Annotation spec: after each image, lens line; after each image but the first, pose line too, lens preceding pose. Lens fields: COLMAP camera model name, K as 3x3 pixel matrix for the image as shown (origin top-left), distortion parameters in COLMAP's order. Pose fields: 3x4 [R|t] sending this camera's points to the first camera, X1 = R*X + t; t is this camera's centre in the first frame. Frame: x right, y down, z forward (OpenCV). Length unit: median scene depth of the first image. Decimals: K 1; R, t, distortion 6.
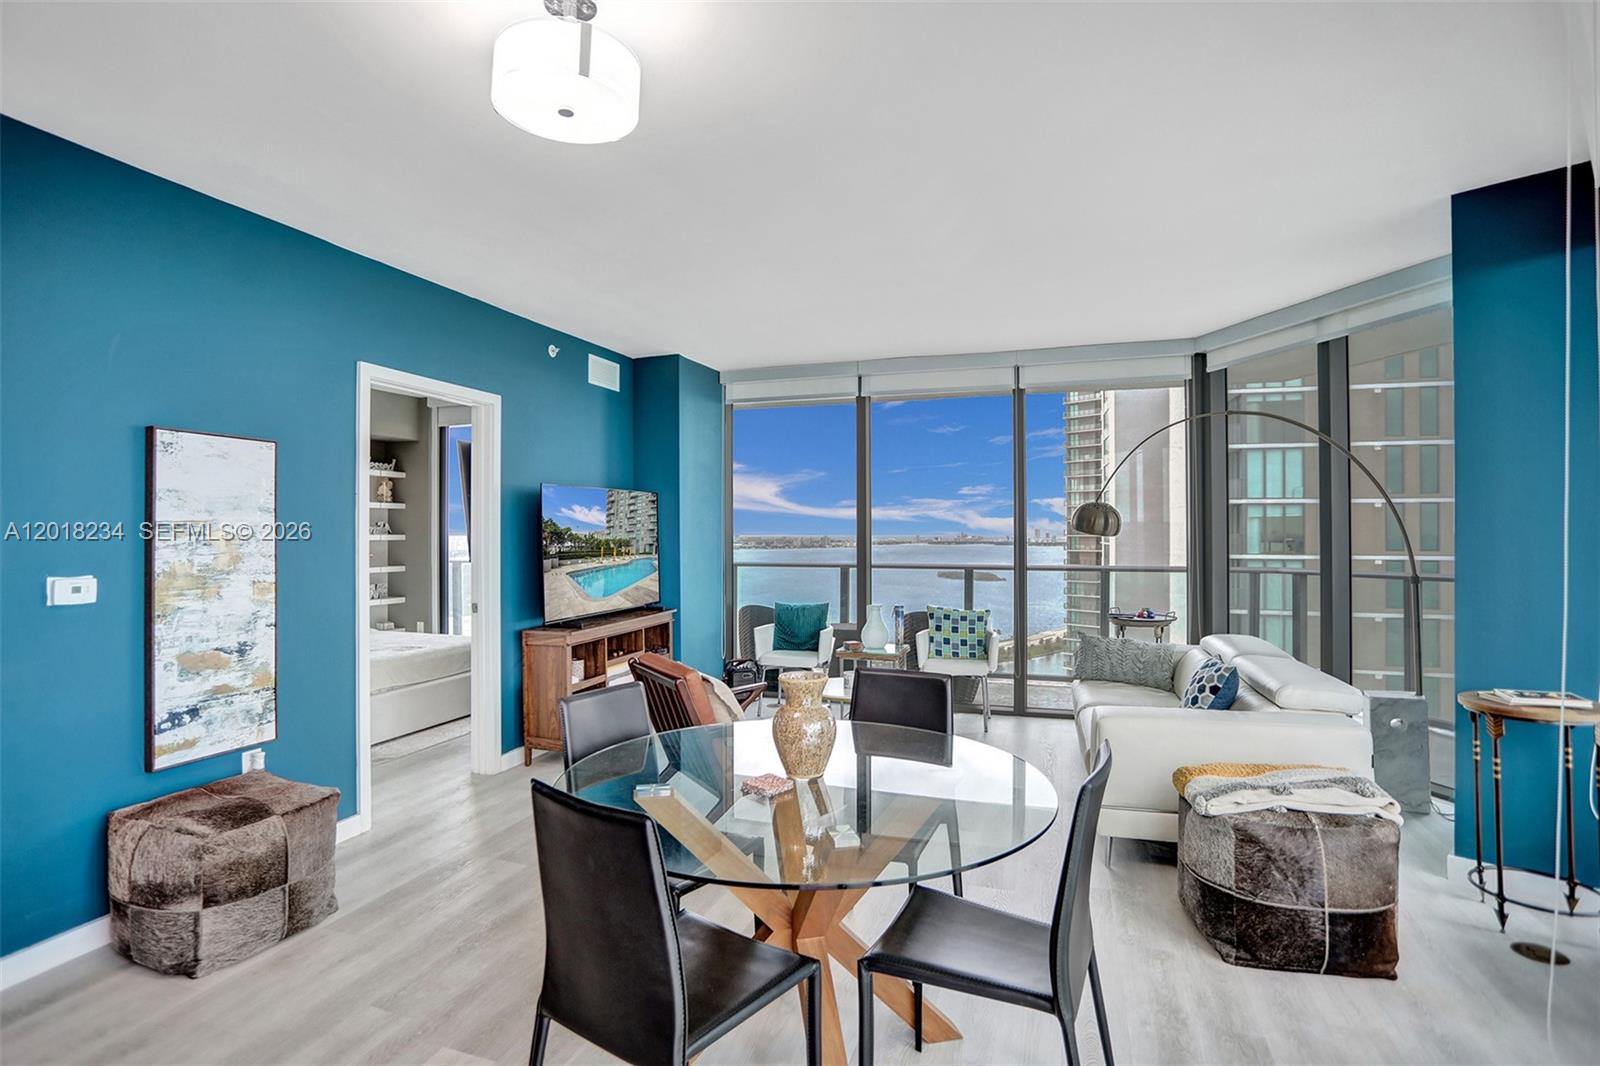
lens RADIAL K [[786.1, 0, 790.2], [0, 786.1, 546.1], [0, 0, 1]] dist [0.000105, -0.000584]
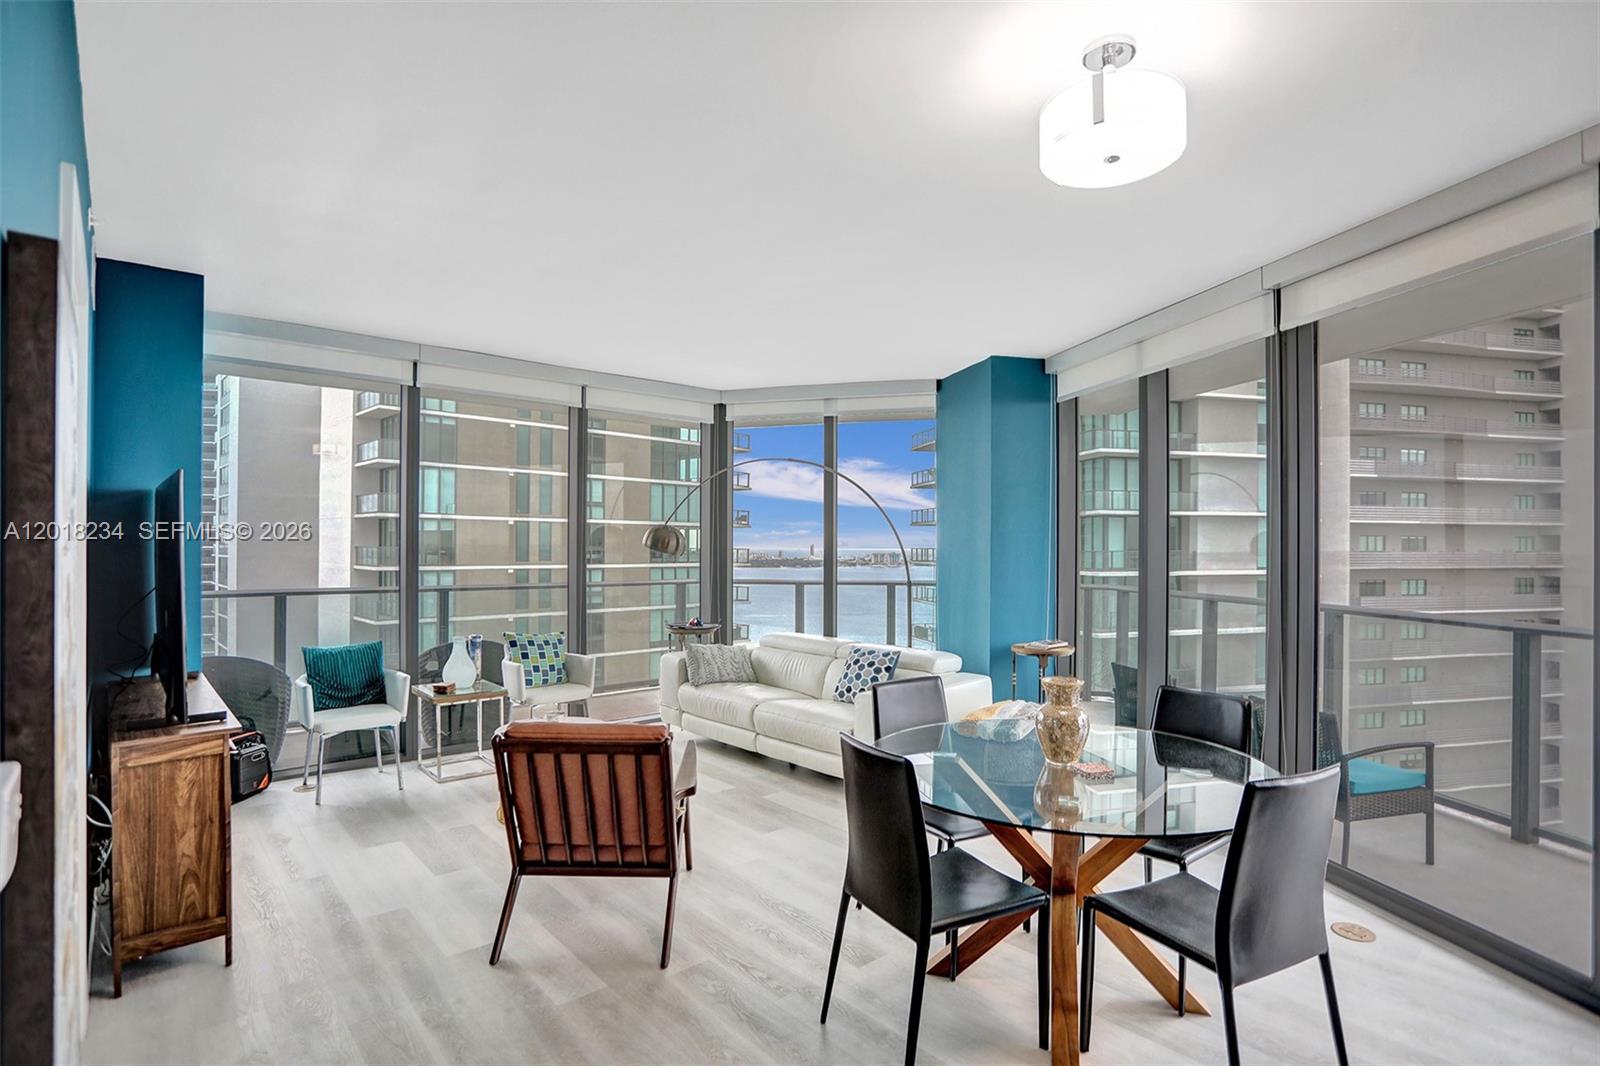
lens RADIAL K [[786.1, 0, 790.2], [0, 786.1, 546.1], [0, 0, 1]] dist [0.000105, -0.000584]
pose [[0.519235, 0.004112, 0.854622, -0.436172], [0.008301, 0.999917, -0.009855, -0.011797], [-0.854591, 0.012211, 0.519157, 0.263424]]
